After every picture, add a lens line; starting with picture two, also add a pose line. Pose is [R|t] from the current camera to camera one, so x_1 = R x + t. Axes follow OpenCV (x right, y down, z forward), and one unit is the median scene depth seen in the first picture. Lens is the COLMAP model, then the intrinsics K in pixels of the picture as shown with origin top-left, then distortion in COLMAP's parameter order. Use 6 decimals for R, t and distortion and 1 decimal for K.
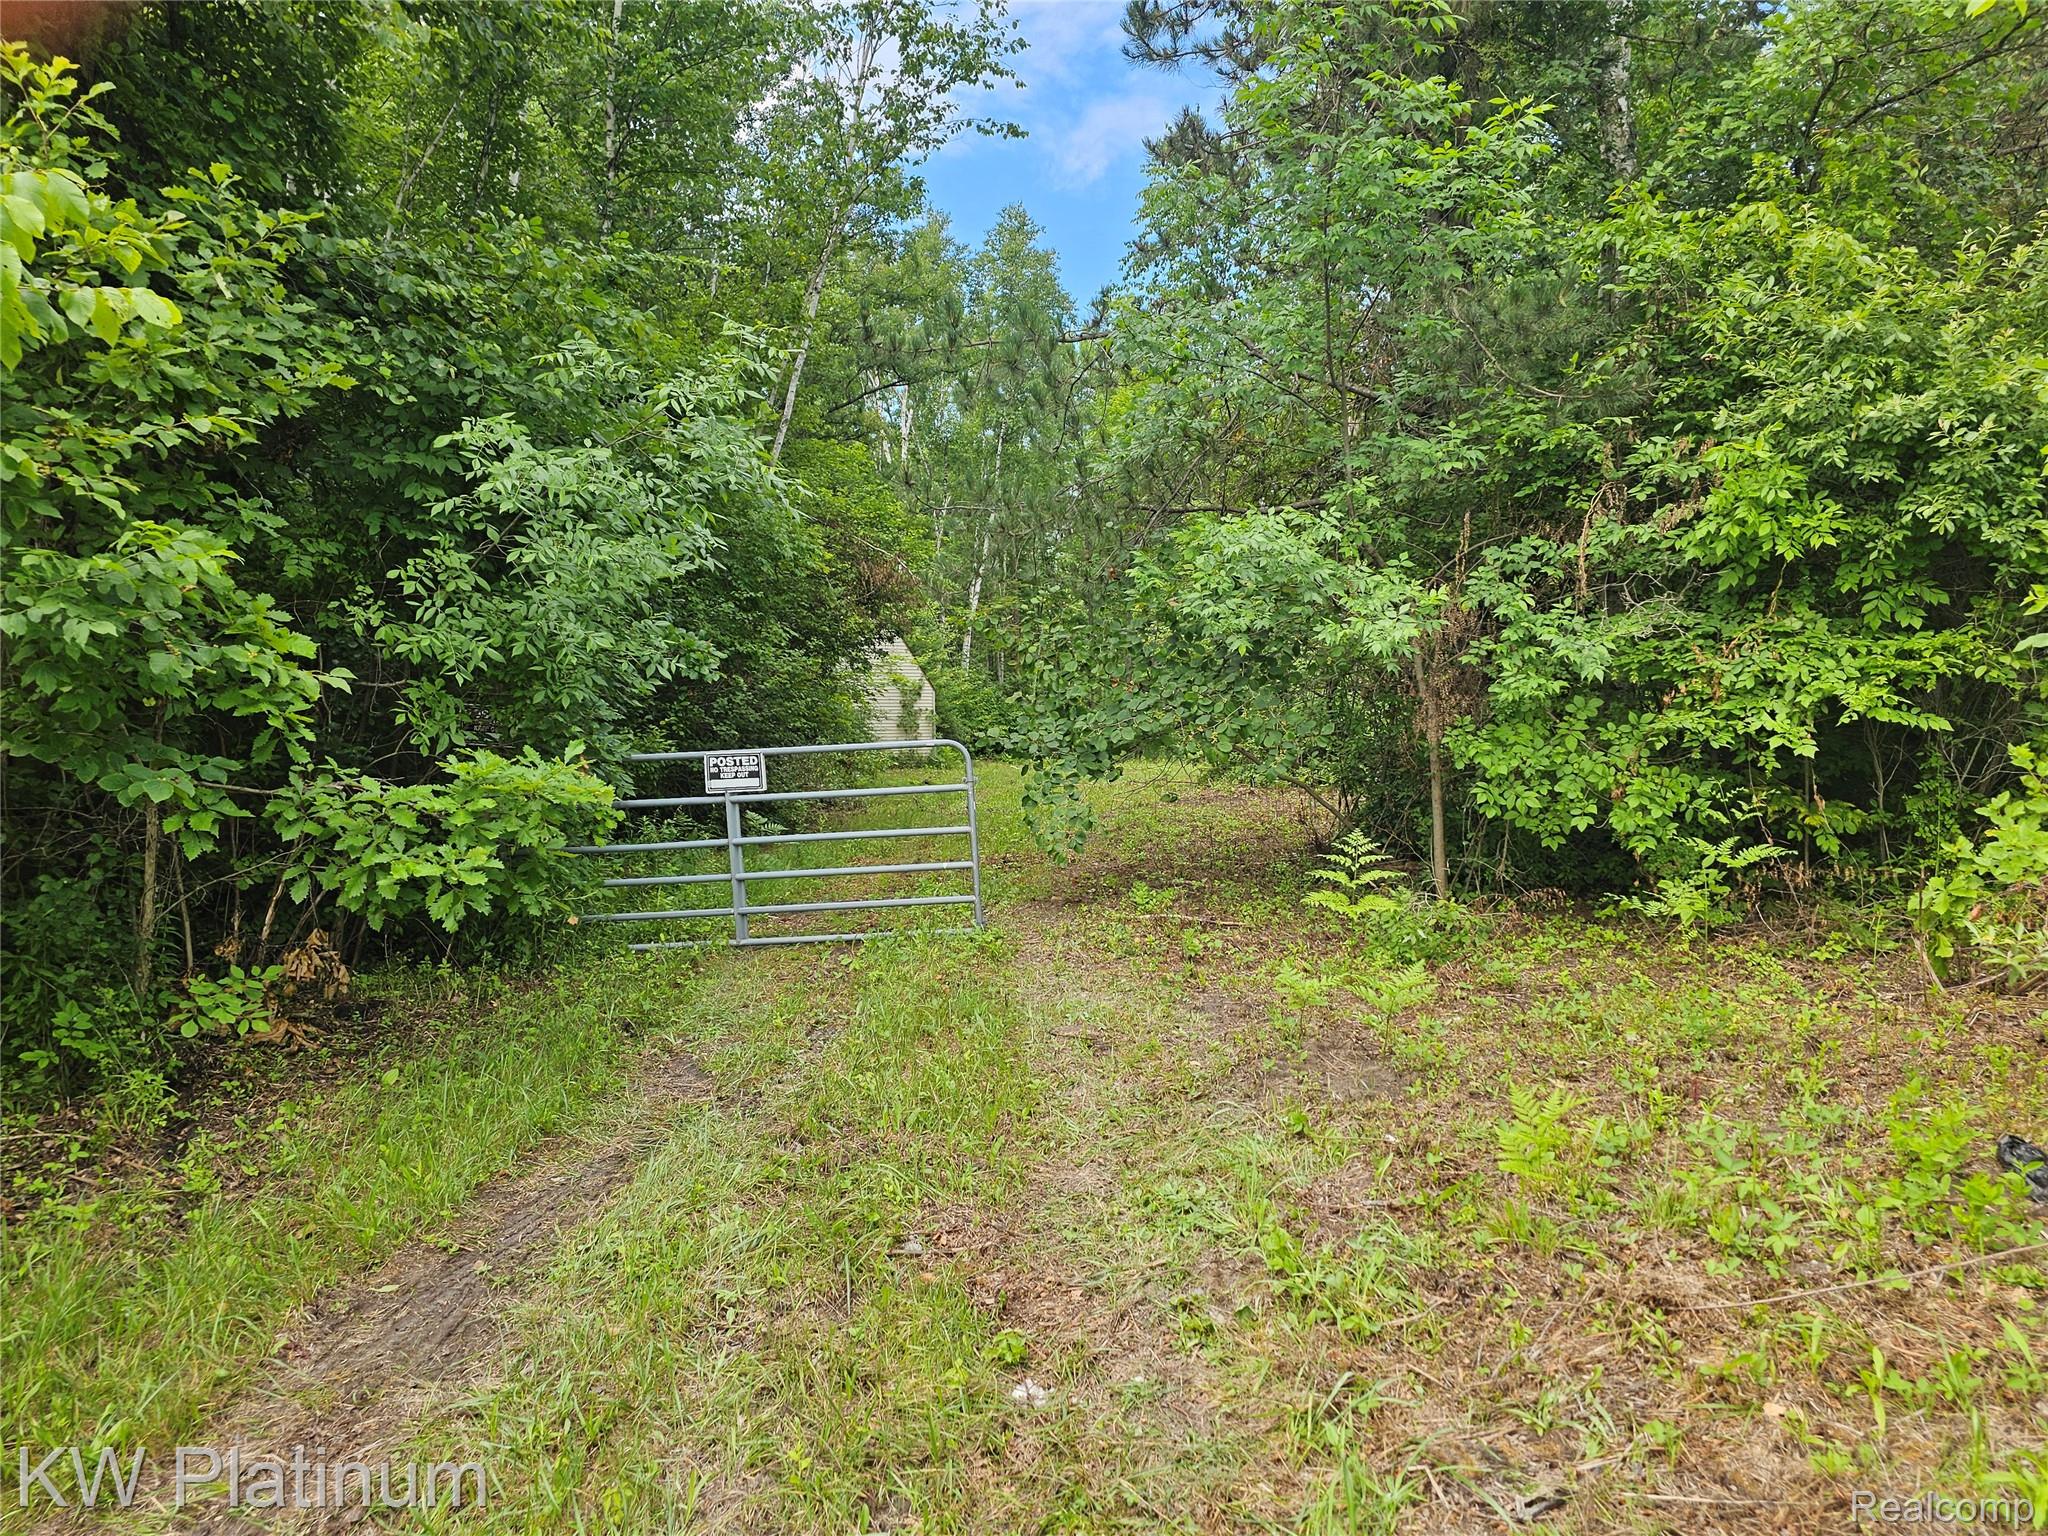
lens RADIAL K [[1335.2, 0, 1022.2], [0, 1335.2, 788.0], [0, 0, 1]] dist [0.056879, -0.042685]
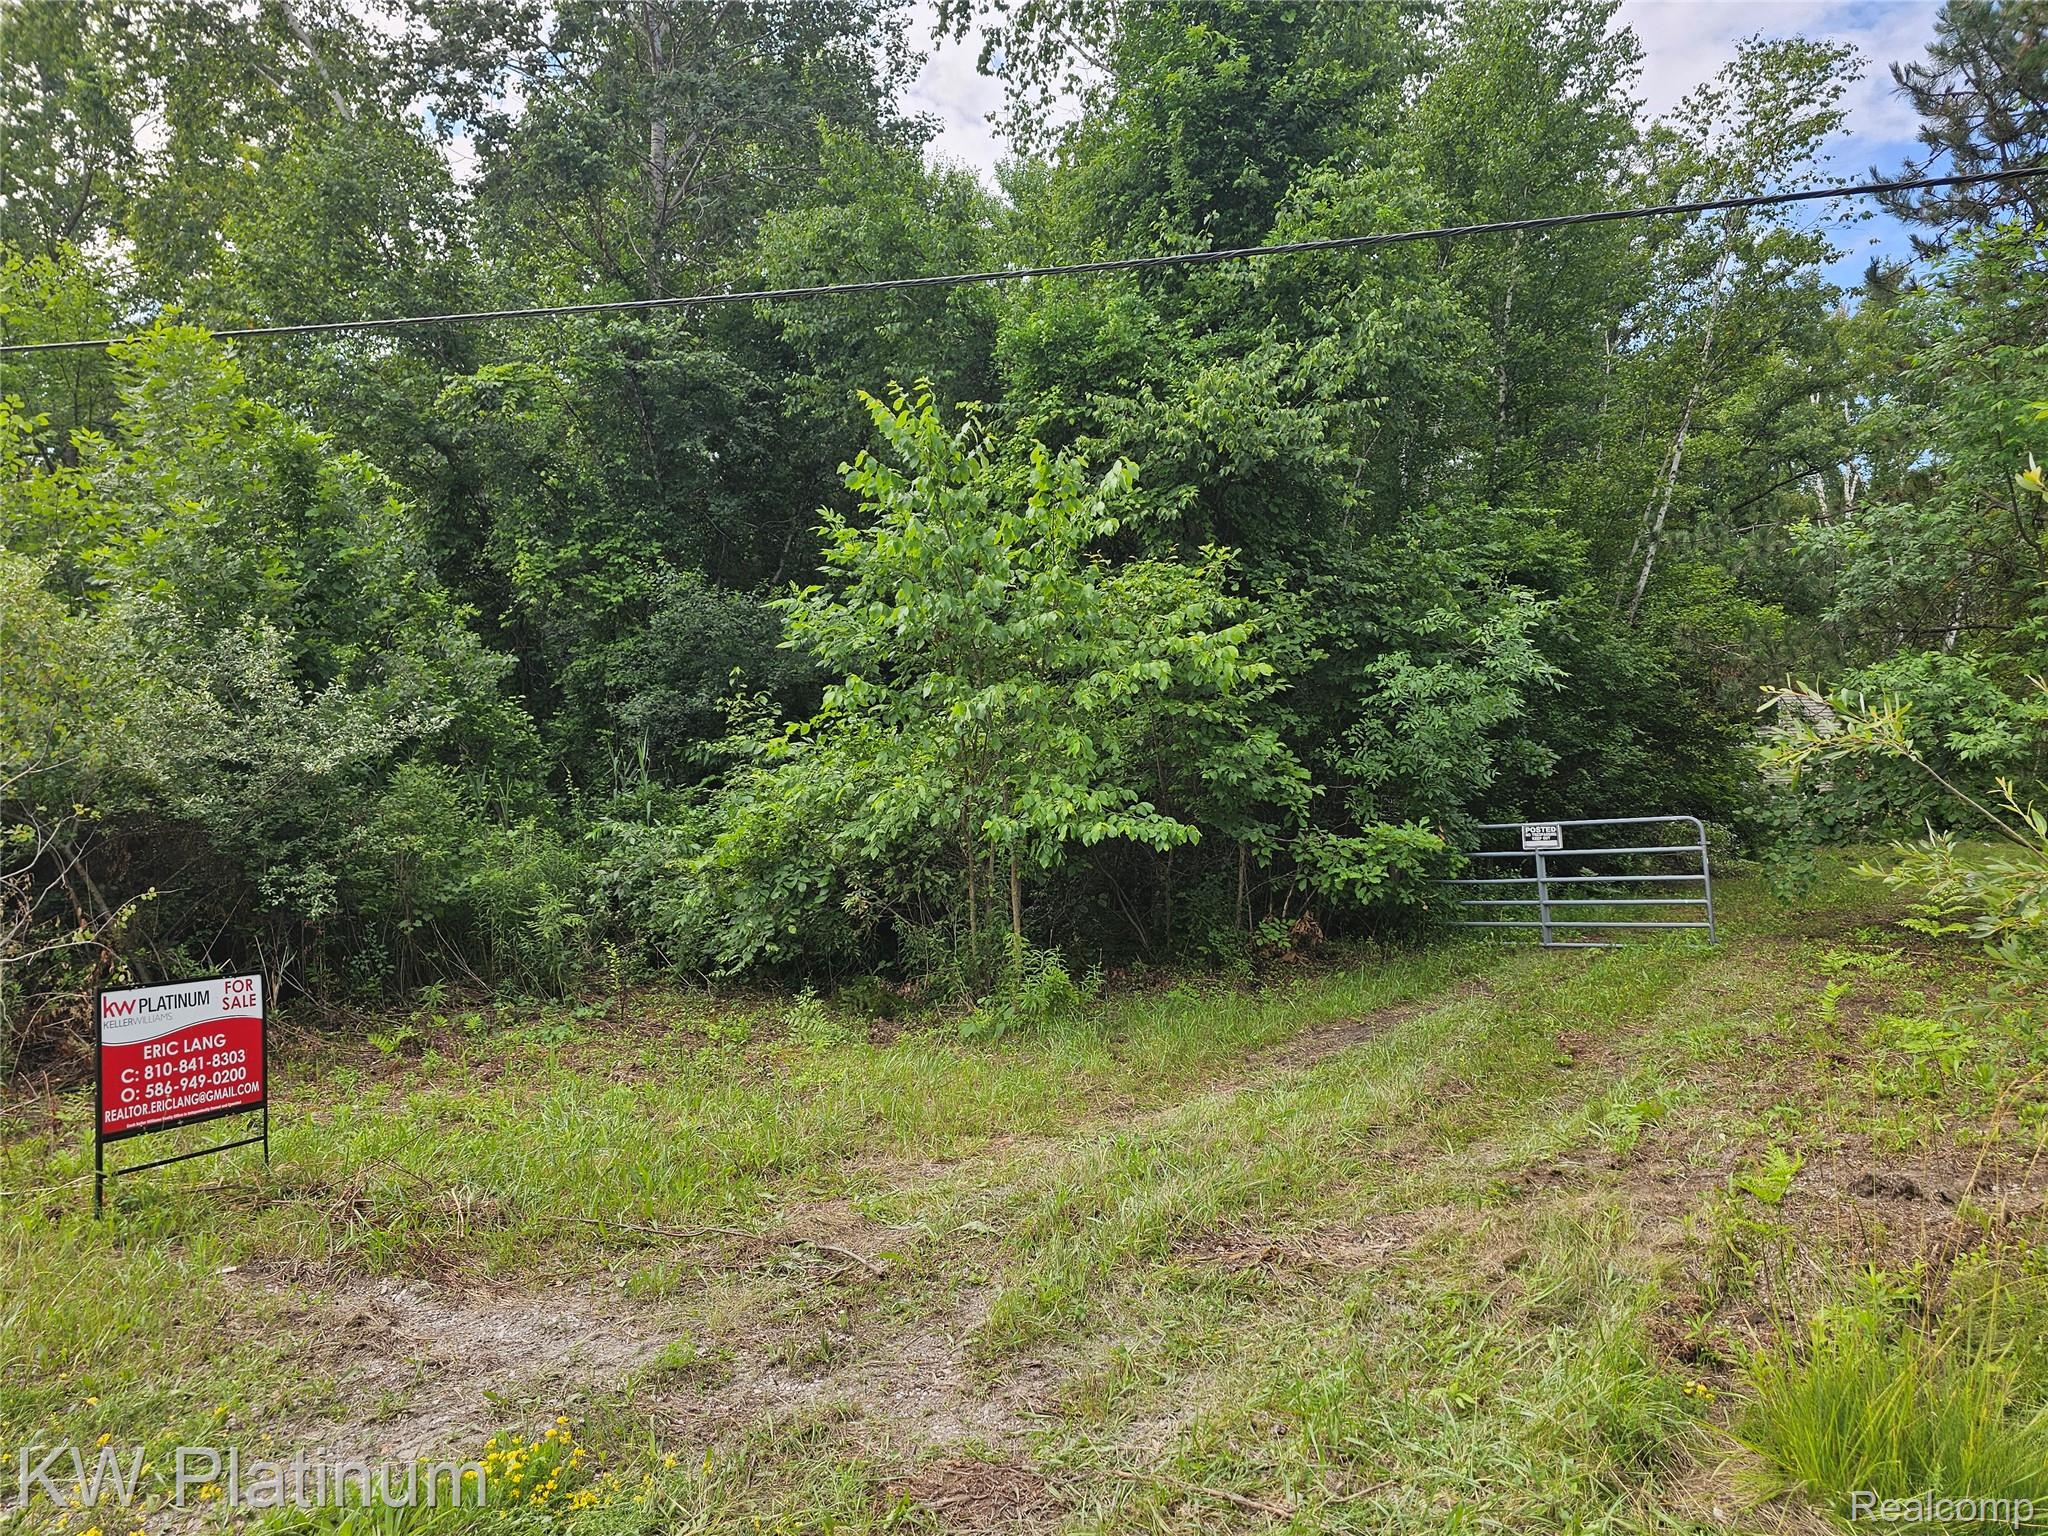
lens RADIAL K [[1335.2, 0, 1020.0], [0, 1335.2, 781.2], [0, 0, 1]] dist [0.056879, -0.042685]
pose [[0.774653, -0.015237, -0.632203, 0.477475], [-0.023007, 0.998369, -0.052254, 0.030973], [0.631968, 0.055024, 0.773038, -0.960189]]
